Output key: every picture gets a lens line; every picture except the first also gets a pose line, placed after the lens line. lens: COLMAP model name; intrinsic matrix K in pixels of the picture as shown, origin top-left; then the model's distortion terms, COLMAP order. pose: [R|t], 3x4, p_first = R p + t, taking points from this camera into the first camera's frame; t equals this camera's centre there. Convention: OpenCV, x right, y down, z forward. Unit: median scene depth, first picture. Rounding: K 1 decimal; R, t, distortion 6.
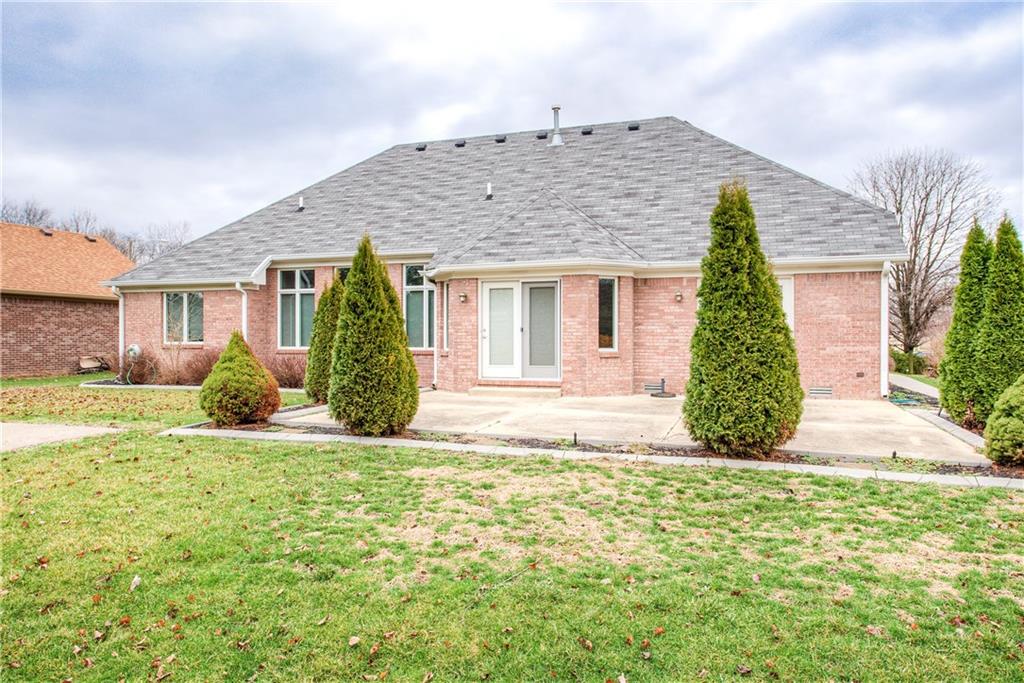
lens RADIAL K [[667.9, 0, 513.6], [0, 667.9, 335.1], [0, 0, 1]] dist [-0.008294, 0.001827]
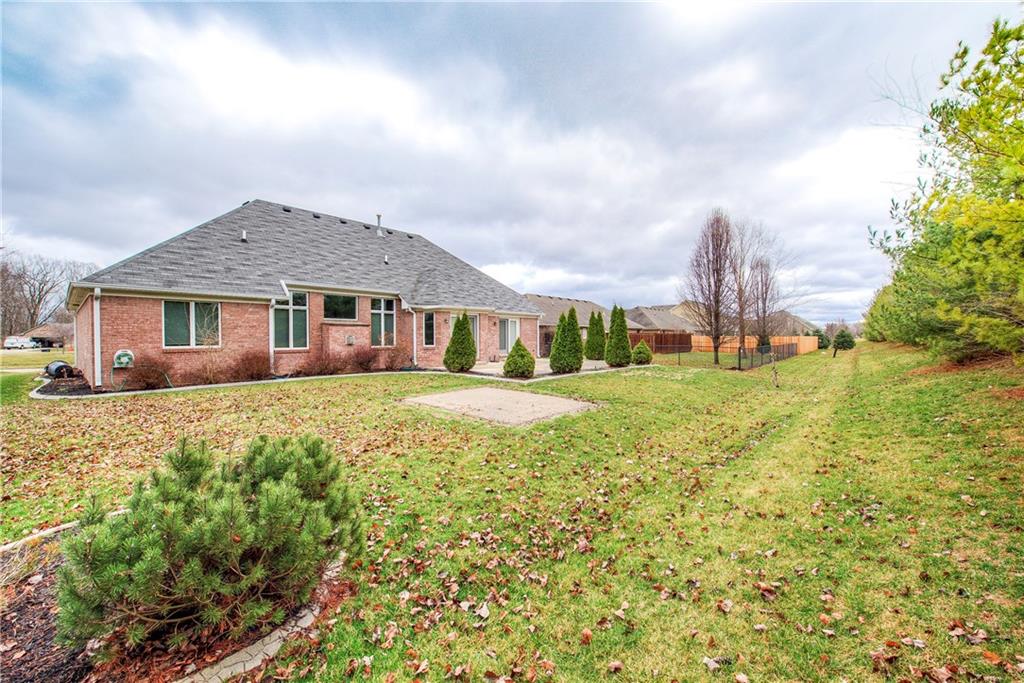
lens RADIAL K [[407.9, 0, 513.7], [0, 407.9, 343.7], [0, 0, 1]] dist [-0.018501, -0.001321]
pose [[0.362854, -0.015864, 0.931711, -1.232159], [0.010500, 0.999861, 0.012935, 0.002844], [-0.931787, 0.005090, 0.362970, 0.362718]]
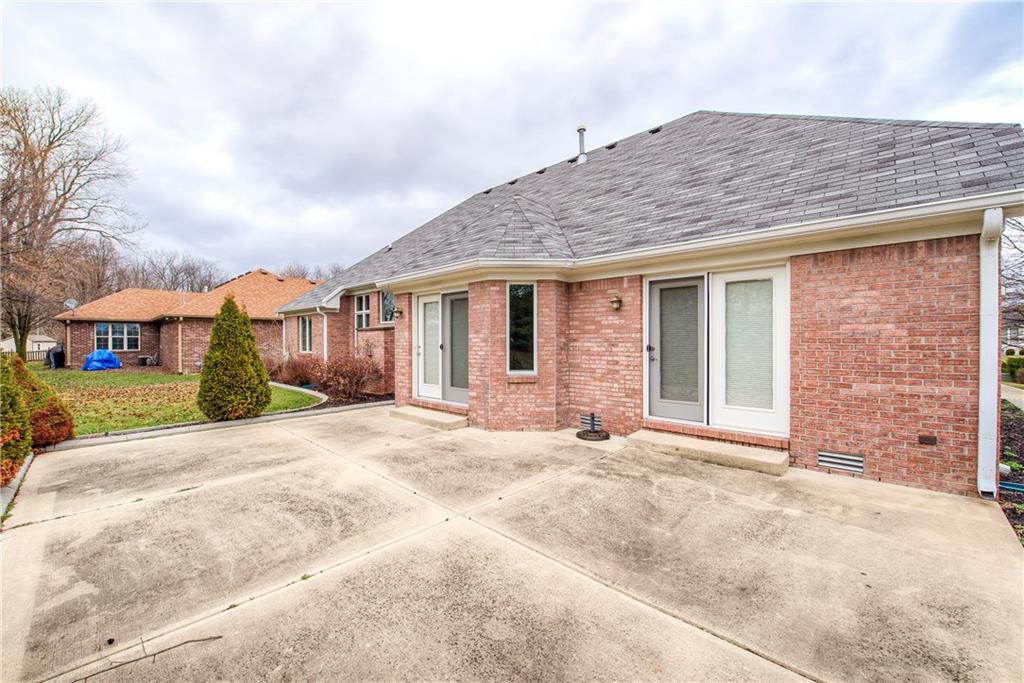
lens RADIAL K [[407.9, 0, 509.8], [0, 407.9, 341.0], [0, 0, 1]] dist [-0.018501, -0.001321]
pose [[0.909366, -0.001379, -0.415995, 0.327529], [0.003673, 0.999982, 0.004715, -0.018270], [0.415981, -0.005815, 0.909354, 0.541373]]
